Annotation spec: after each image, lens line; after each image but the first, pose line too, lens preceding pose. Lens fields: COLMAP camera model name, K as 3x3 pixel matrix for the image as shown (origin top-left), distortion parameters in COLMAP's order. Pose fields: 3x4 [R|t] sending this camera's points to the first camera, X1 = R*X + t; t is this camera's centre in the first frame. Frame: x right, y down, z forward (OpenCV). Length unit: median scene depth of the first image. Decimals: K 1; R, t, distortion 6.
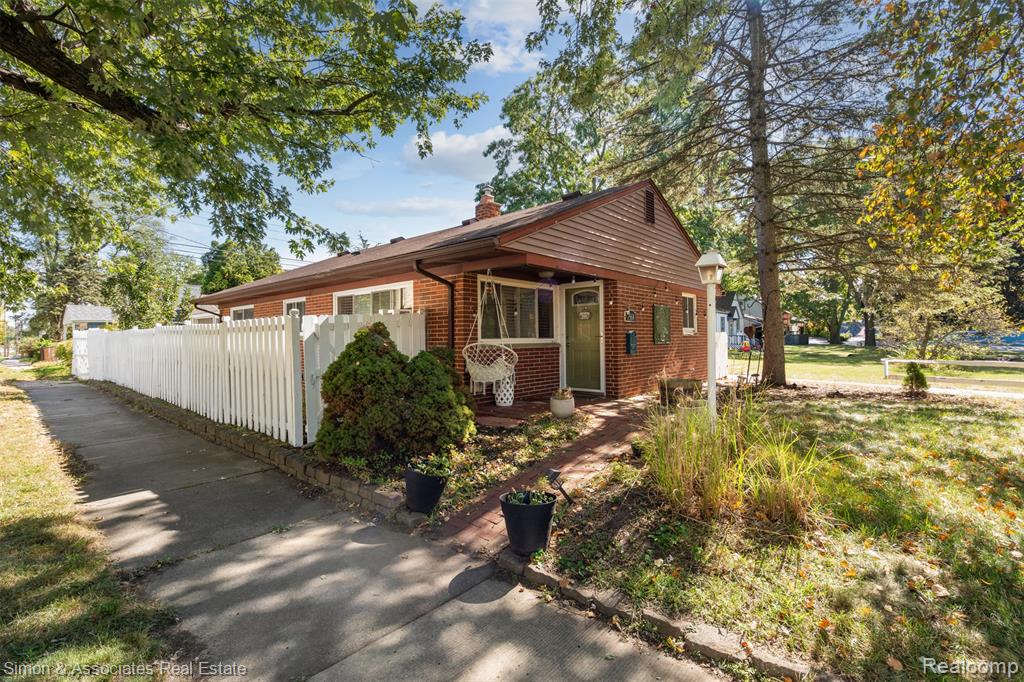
lens RADIAL K [[456.5, 0, 515.3], [0, 456.5, 333.2], [0, 0, 1]] dist [0.002543, 0.000834]
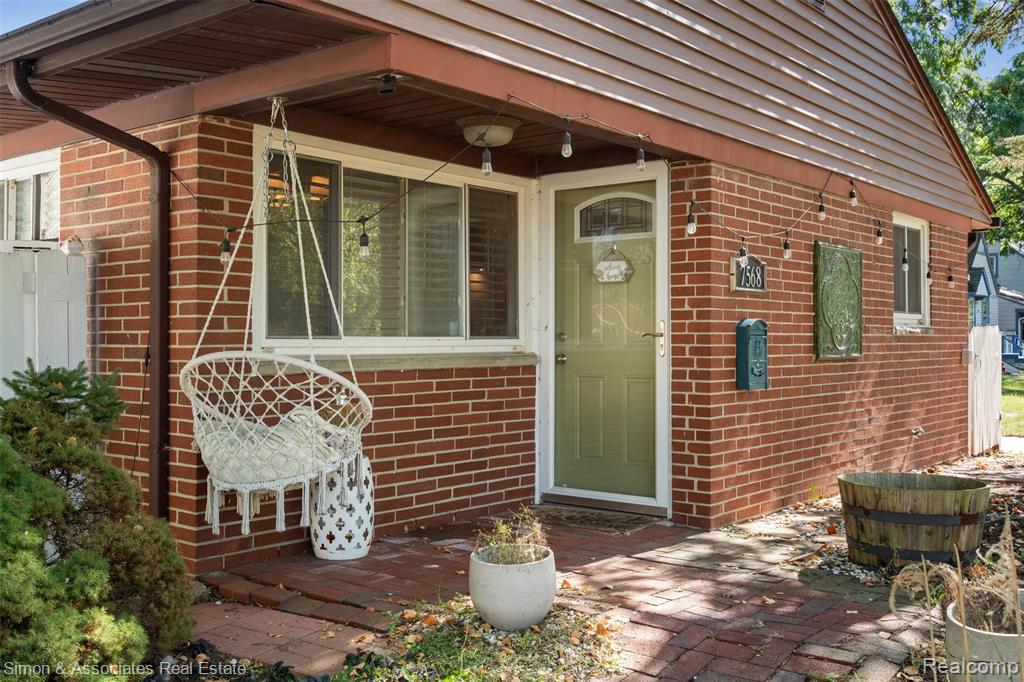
lens RADIAL K [[1022.9, 0, 507.7], [0, 1022.9, 324.3], [0, 0, 1]] dist [0.006958, 0.002059]
pose [[0.999552, 0.011596, 0.027610, 0.060119], [-0.011586, 0.999933, -0.000511, 0.001339], [-0.027614, 0.000191, 0.999619, 0.278463]]
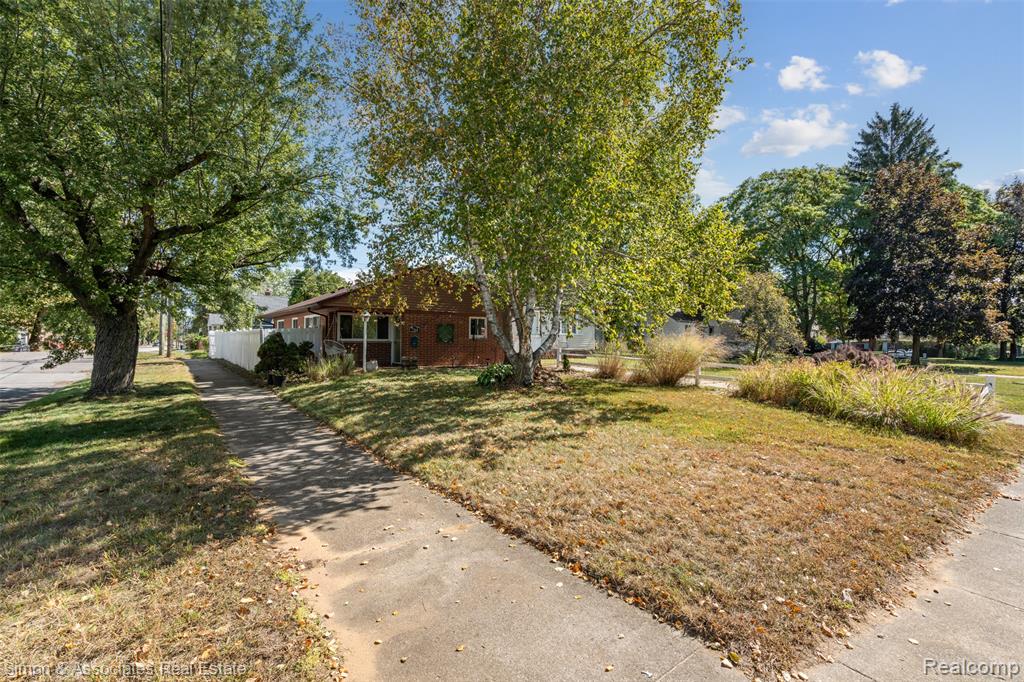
lens RADIAL K [[456.5, 0, 515.3], [0, 456.5, 333.2], [0, 0, 1]] dist [0.002543, 0.000834]
pose [[0.979831, 0.014400, -0.199309, 1.185182], [-0.015409, 0.999875, -0.003508, -0.019610], [0.199233, 0.006508, 0.979930, -1.070810]]
